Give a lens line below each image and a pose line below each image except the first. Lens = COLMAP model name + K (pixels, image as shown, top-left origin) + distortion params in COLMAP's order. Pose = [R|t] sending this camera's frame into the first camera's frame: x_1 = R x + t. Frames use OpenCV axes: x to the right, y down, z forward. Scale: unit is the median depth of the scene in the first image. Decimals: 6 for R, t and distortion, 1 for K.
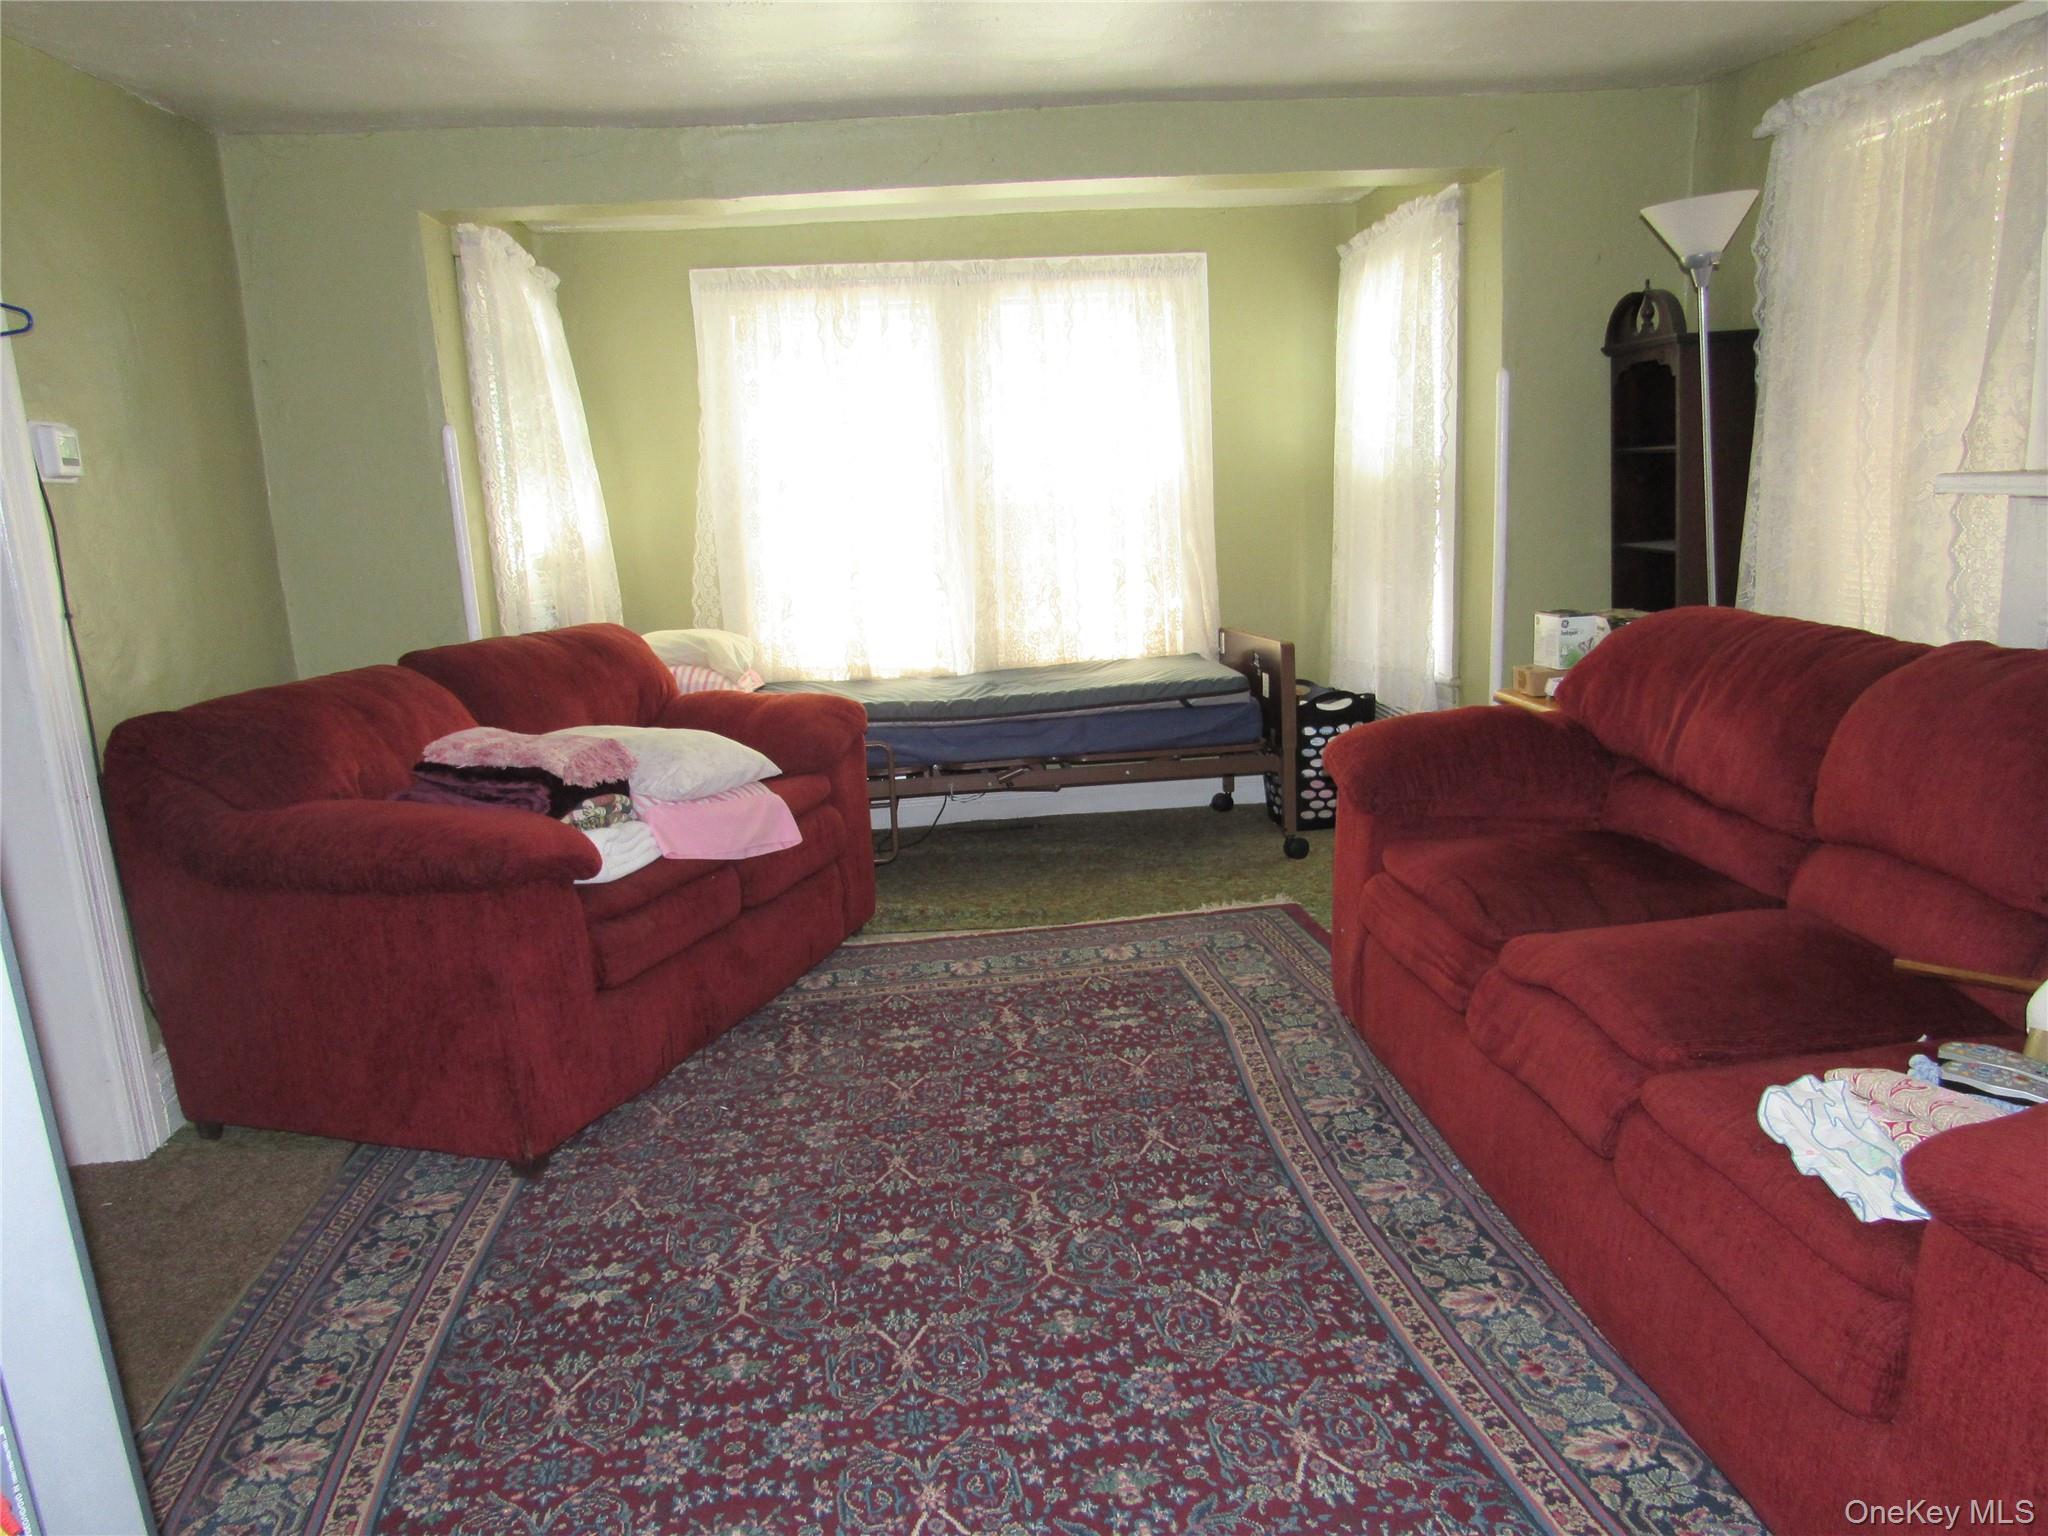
lens RADIAL K [[1445.8, 0, 1030.3], [0, 1445.8, 767.8], [0, 0, 1]] dist [-0.003599, 0.001052]
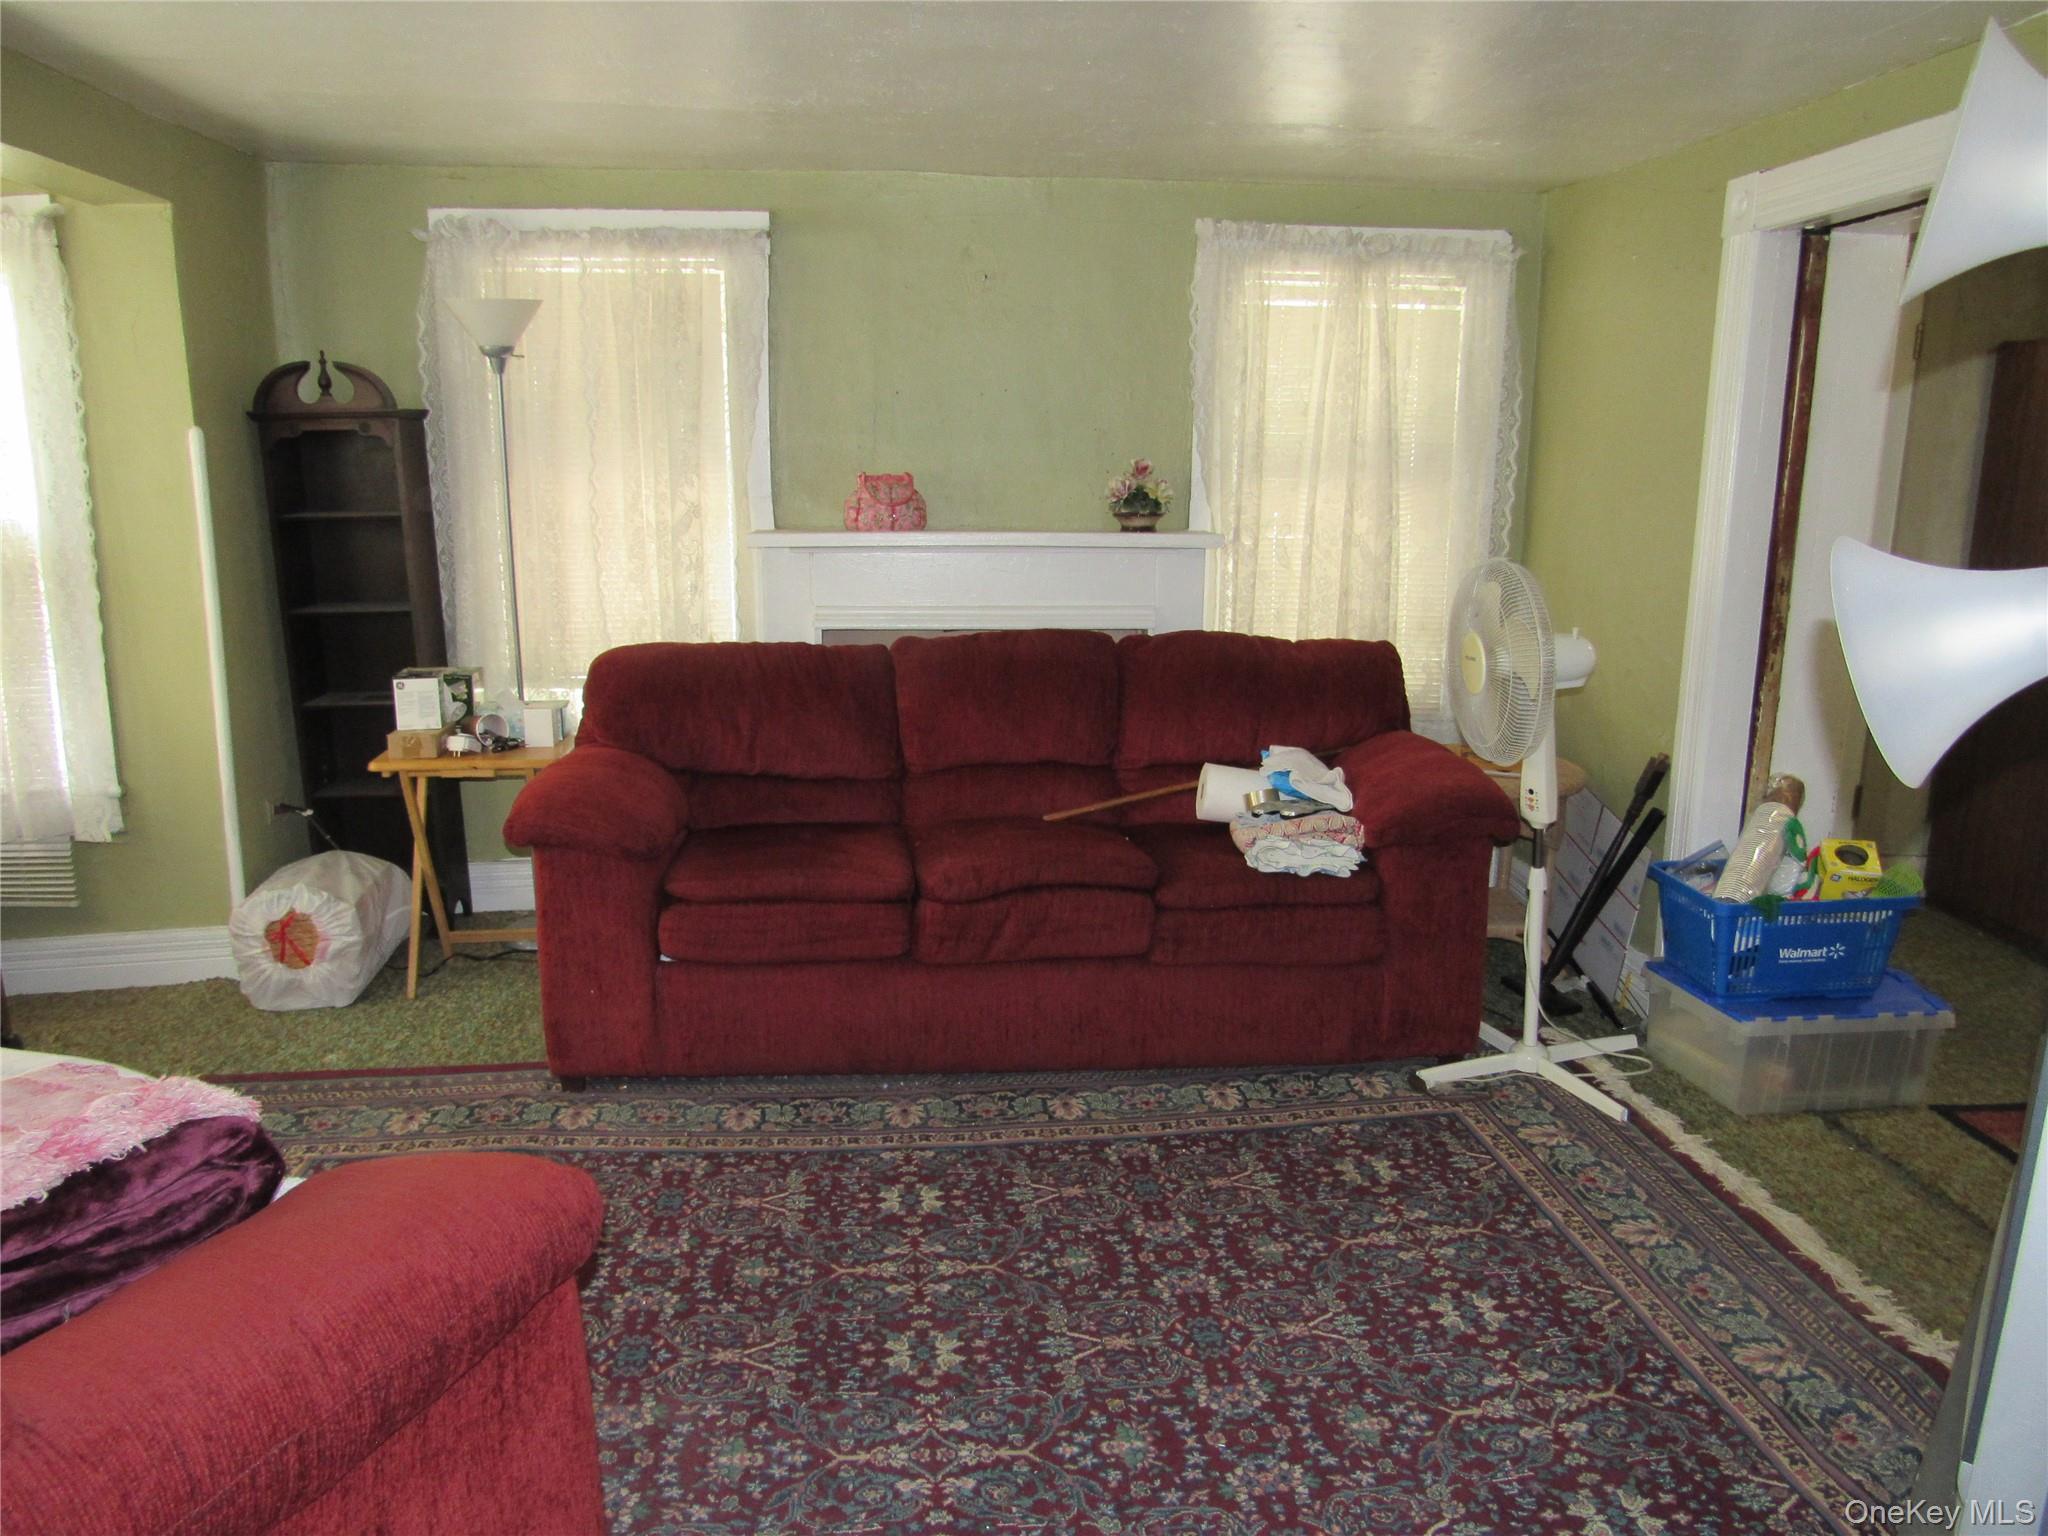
lens RADIAL K [[1445.8, 0, 1030.6], [0, 1445.8, 767.1], [0, 0, 1]] dist [-0.003599, 0.001052]
pose [[0.040316, -0.152197, 0.987528, -0.915764], [0.208407, 0.967875, 0.140660, -0.142144], [-0.977211, 0.200137, 0.070740, 0.764717]]
